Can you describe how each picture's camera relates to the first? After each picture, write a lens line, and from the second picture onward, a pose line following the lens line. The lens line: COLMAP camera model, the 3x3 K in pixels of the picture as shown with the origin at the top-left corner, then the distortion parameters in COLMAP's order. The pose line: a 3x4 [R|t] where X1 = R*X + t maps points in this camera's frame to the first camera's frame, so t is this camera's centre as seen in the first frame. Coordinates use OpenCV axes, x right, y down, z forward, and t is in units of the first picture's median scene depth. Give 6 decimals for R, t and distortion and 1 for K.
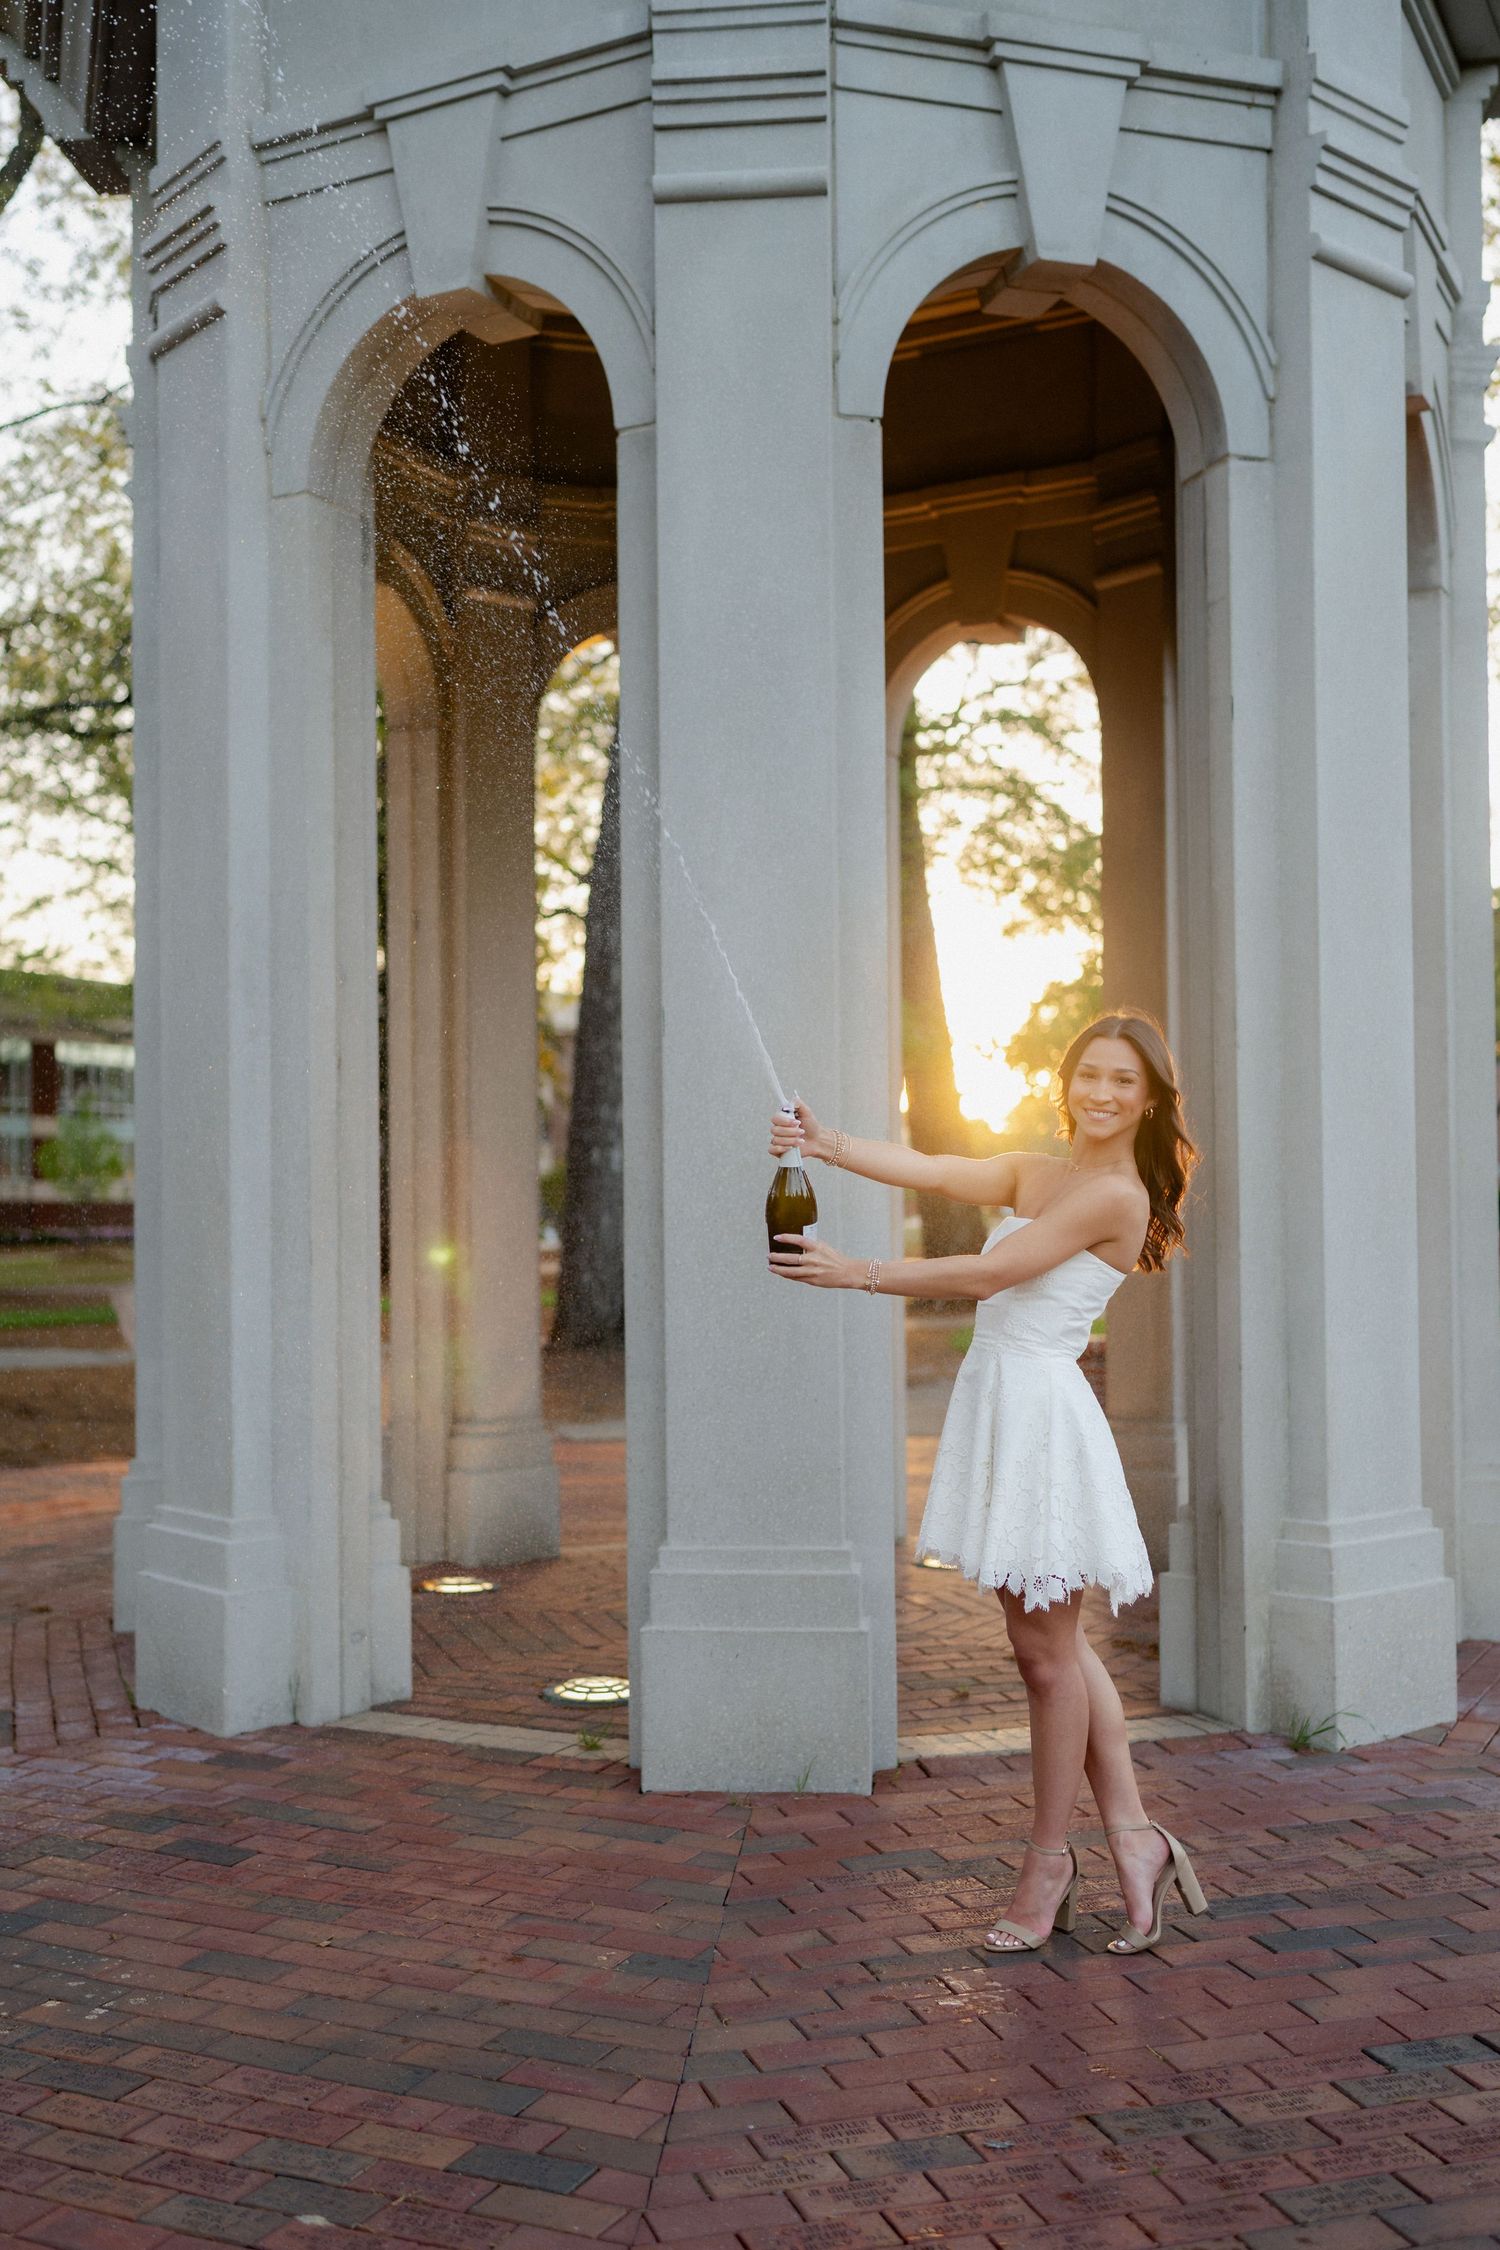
lens RADIAL K [[2302.2, 0, 749.3], [0, 2302.2, 1188.9], [0, 0, 1]] dist [-0.000620, 0.036416]
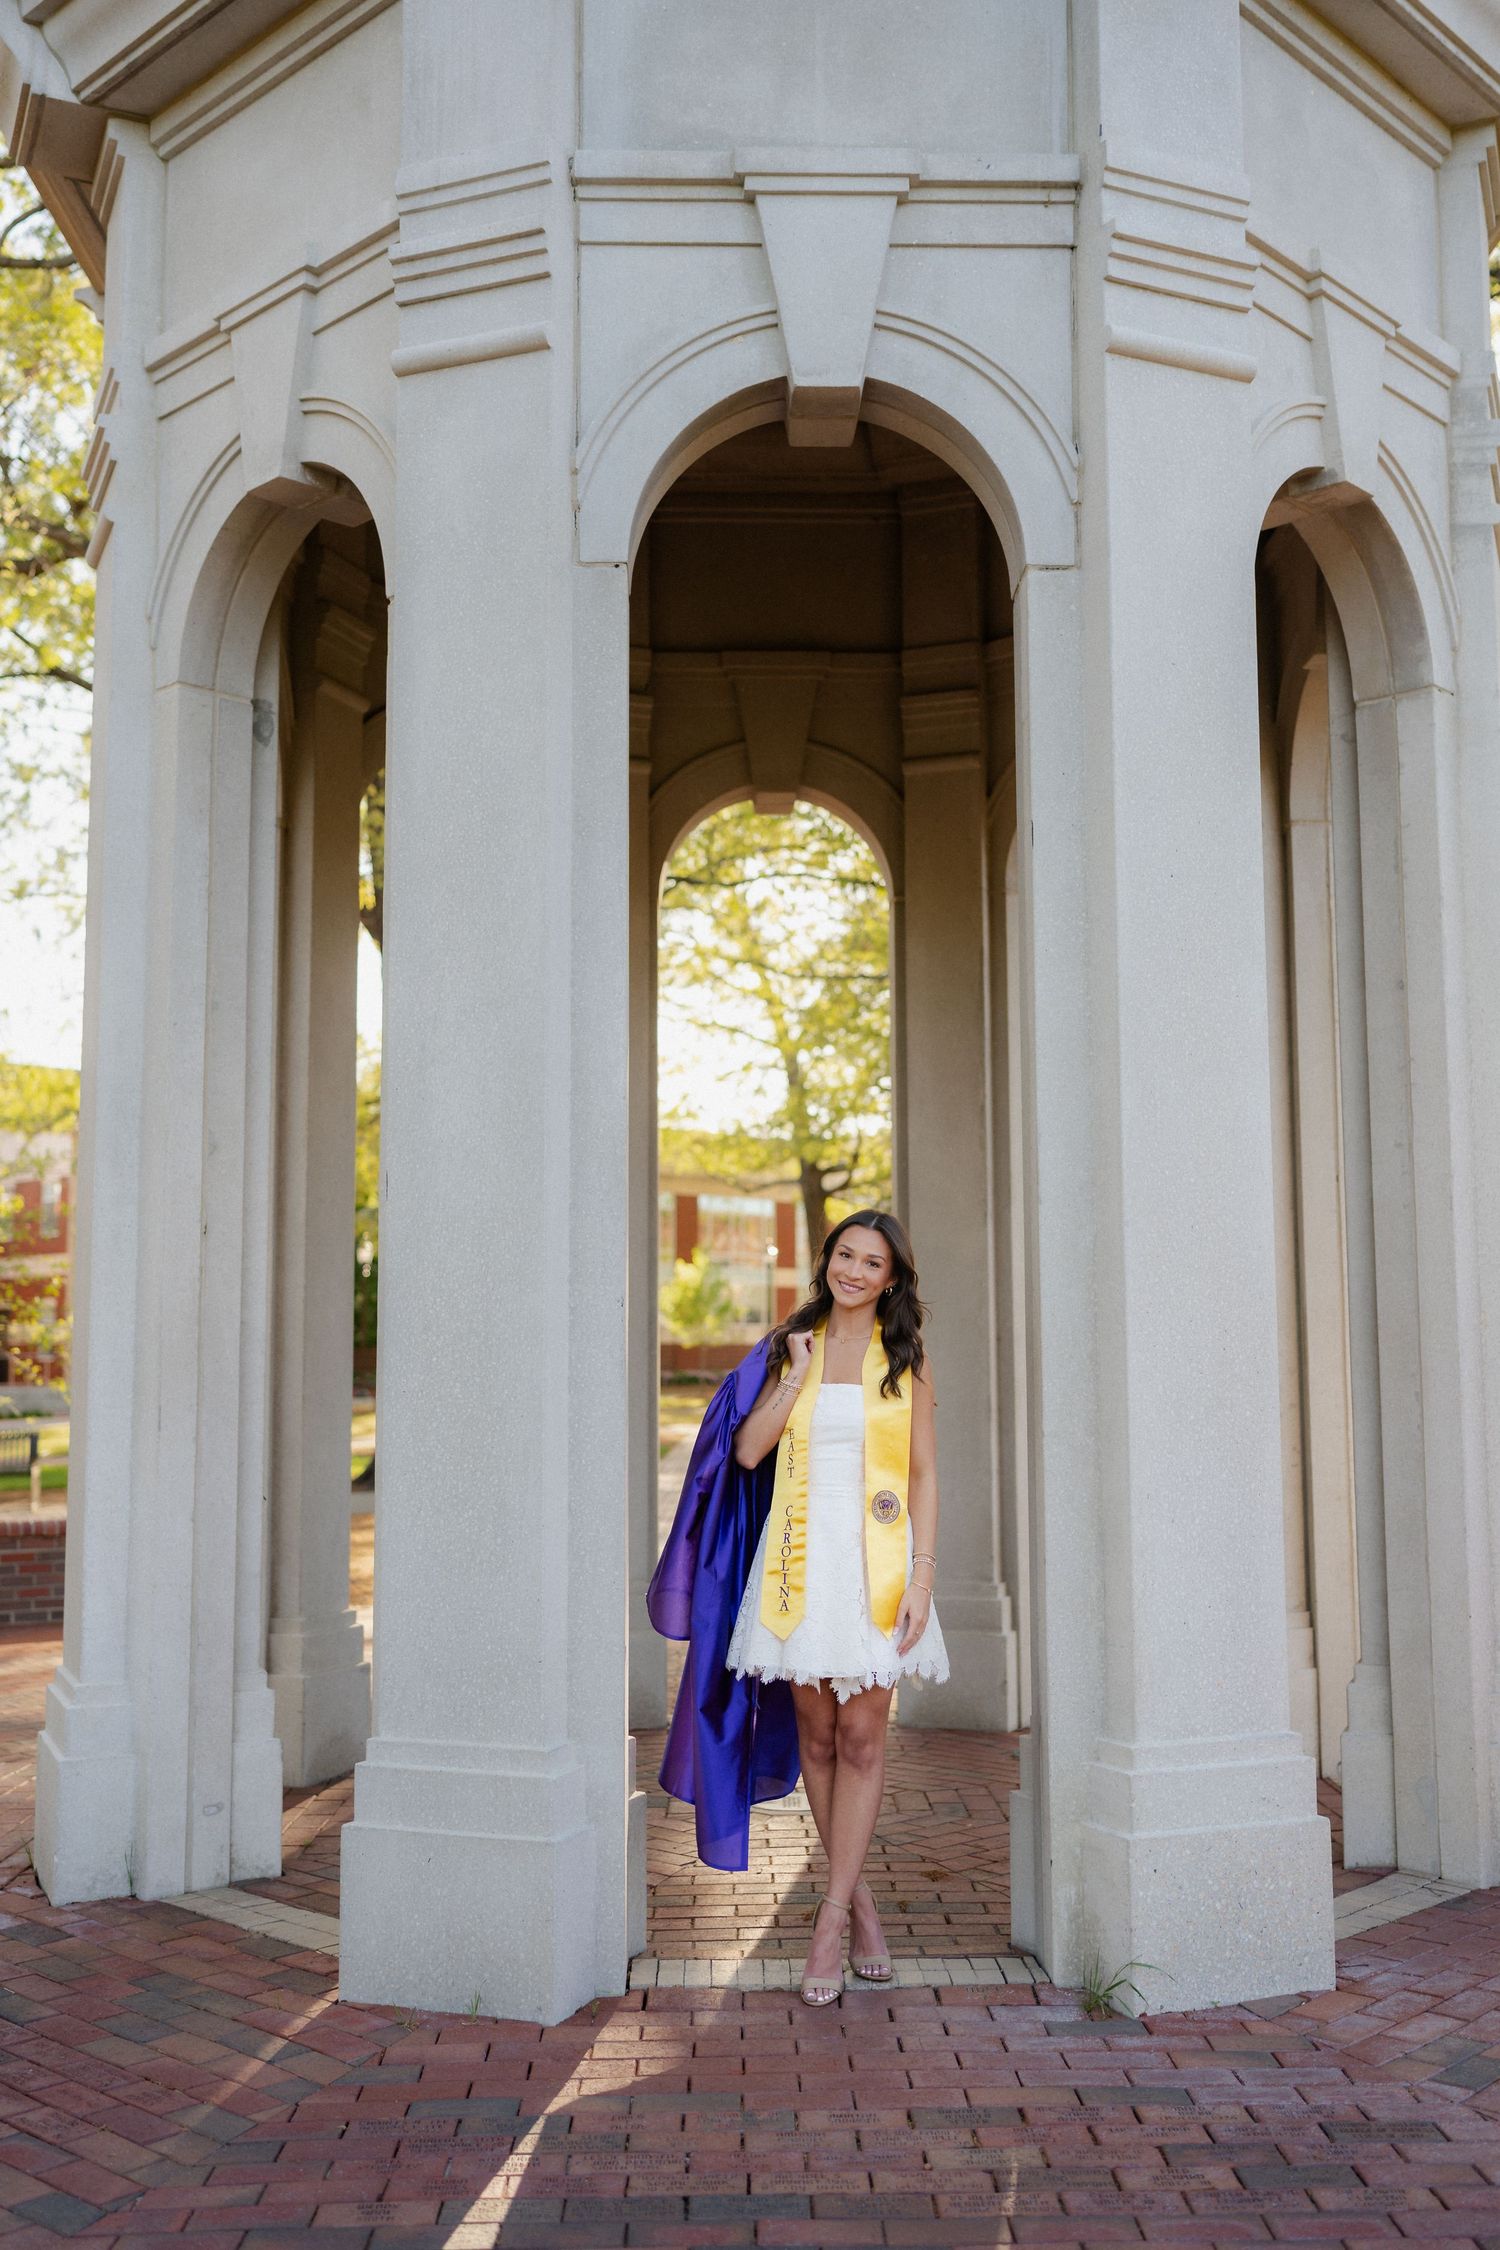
lens RADIAL K [[2249.3, 0, 750.0], [0, 2249.3, 1125.0], [0, 0, 1]] dist [0.007398, 0.003310]
pose [[0.960743, -0.024099, -0.276391, 0.350706], [-0.001339, 0.995806, -0.091481, -0.010792], [0.277437, 0.088259, 0.956681, 0.121603]]
